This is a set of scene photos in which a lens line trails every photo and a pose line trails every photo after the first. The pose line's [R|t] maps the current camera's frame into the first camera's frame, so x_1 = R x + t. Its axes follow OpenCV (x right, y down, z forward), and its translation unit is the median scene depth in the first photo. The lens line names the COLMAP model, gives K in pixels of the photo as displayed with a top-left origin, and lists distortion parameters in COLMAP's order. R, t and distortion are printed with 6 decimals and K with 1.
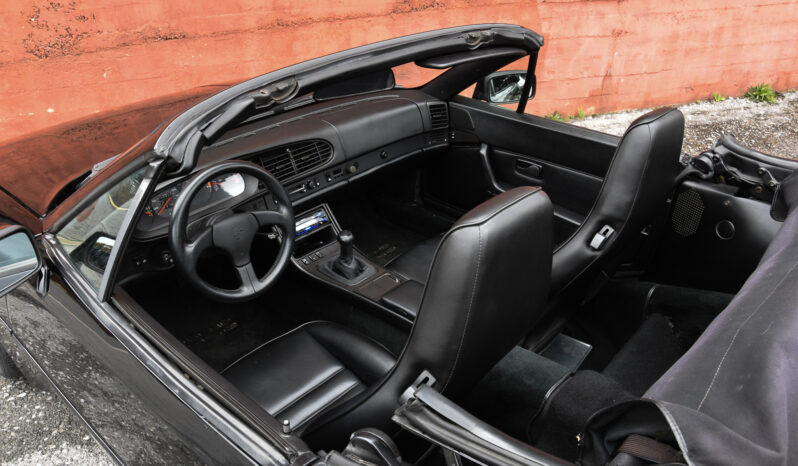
lens RADIAL K [[638.0, 0, 399.0], [0, 638.0, 233.0], [0, 0, 1]] dist [-0.147125, 0.089783]
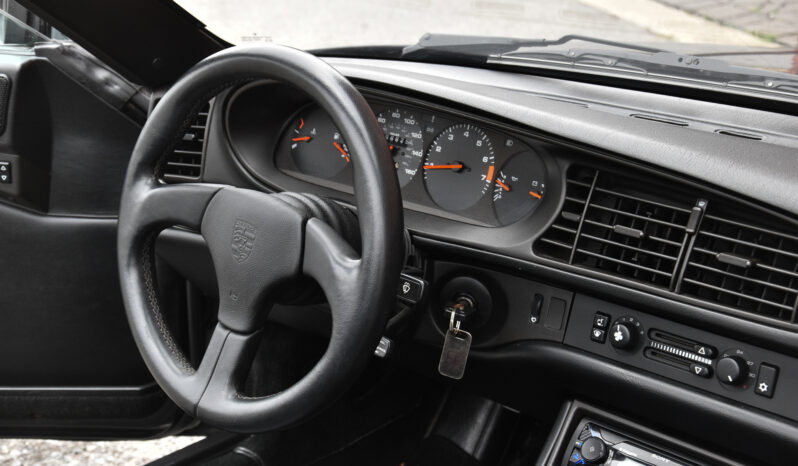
lens RADIAL K [[1441.9, 0, 398.7], [0, 1441.9, 256.8], [0, 0, 1]] dist [0.245598, 0.150758]
pose [[-0.014009, 0.339154, -0.940626, 0.448532], [-0.492445, 0.816383, 0.301691, -0.242354], [0.870231, 0.467433, 0.155578, 0.793956]]
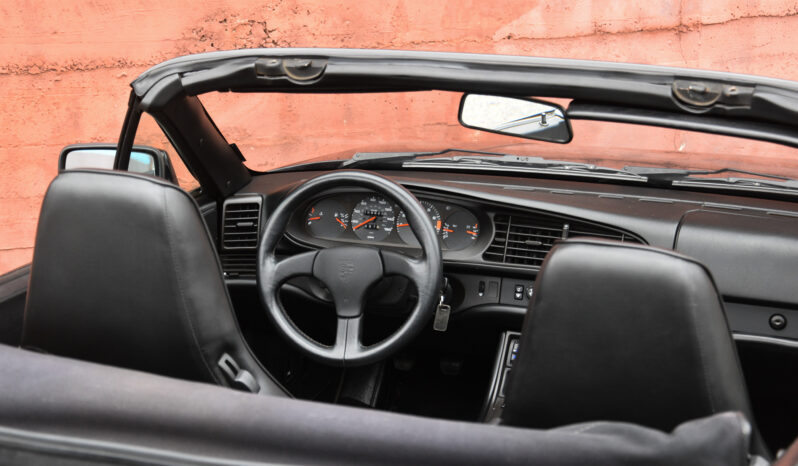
lens RADIAL K [[1612.3, 0, 399.0], [0, 1612.3, 233.0], [0, 0, 1]] dist [0.386193, 0.020017]
pose [[0.360197, 0.257935, -0.896509, 1.167820], [-0.457184, 0.886504, 0.071370, -0.163397], [0.813167, 0.384162, 0.437239, 0.191346]]
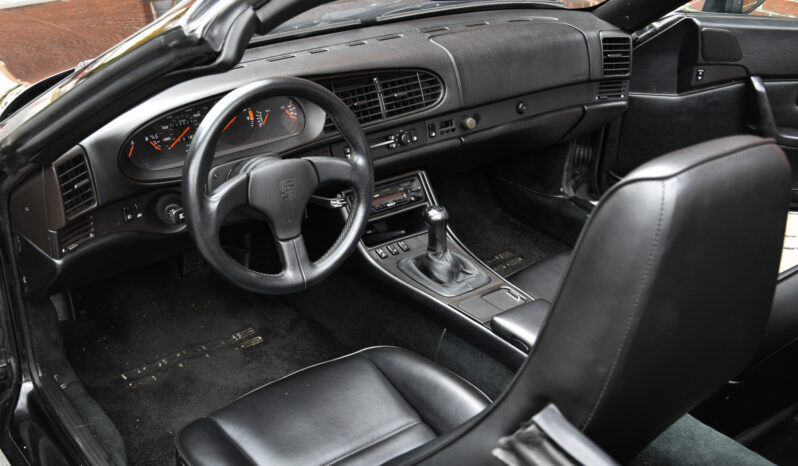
lens RADIAL K [[1006.5, 0, 399.0], [0, 1006.5, 233.0], [0, 0, 1]] dist [0.071498, 0.075898]
pose [[0.984517, 0.118679, -0.129002, 0.000952], [-0.122408, 0.992250, -0.021343, 0.045011], [0.125469, 0.036804, 0.991415, -0.018693]]
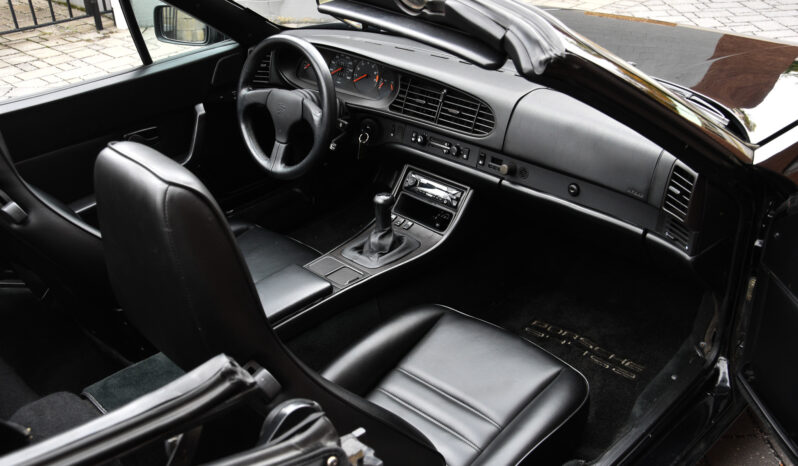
lens RADIAL K [[828.5, 0, 368.0], [0, 828.5, 233.4], [0, 0, 1]] dist [-0.006616, -0.000547]
pose [[-0.052565, 0.490449, -0.869883, 0.806733], [-0.448005, 0.766927, 0.459473, -0.424466], [0.892485, 0.413864, 0.179410, 0.807038]]
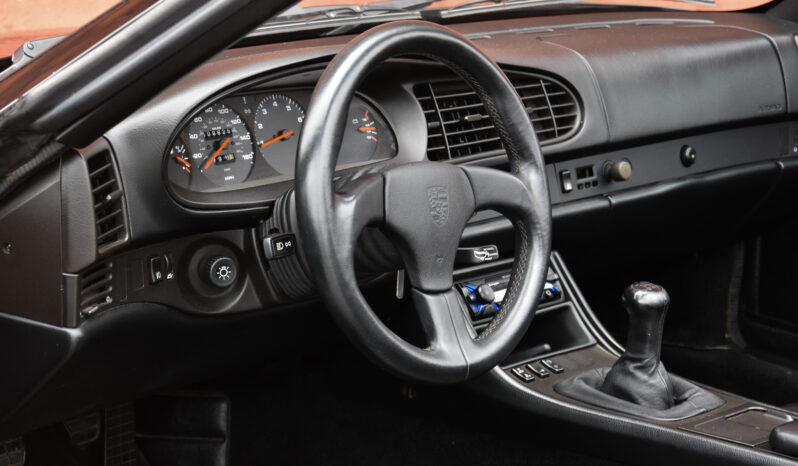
lens RADIAL K [[2124.6, 0, 399.0], [0, 2124.6, 233.0], [0, 0, 1]] dist [0.616474, 0.820255]
pose [[0.998848, 0.037120, 0.030413, -0.265506], [-0.026722, 0.956653, -0.290000, 0.336371], [-0.039860, 0.288854, 0.956543, -0.218434]]
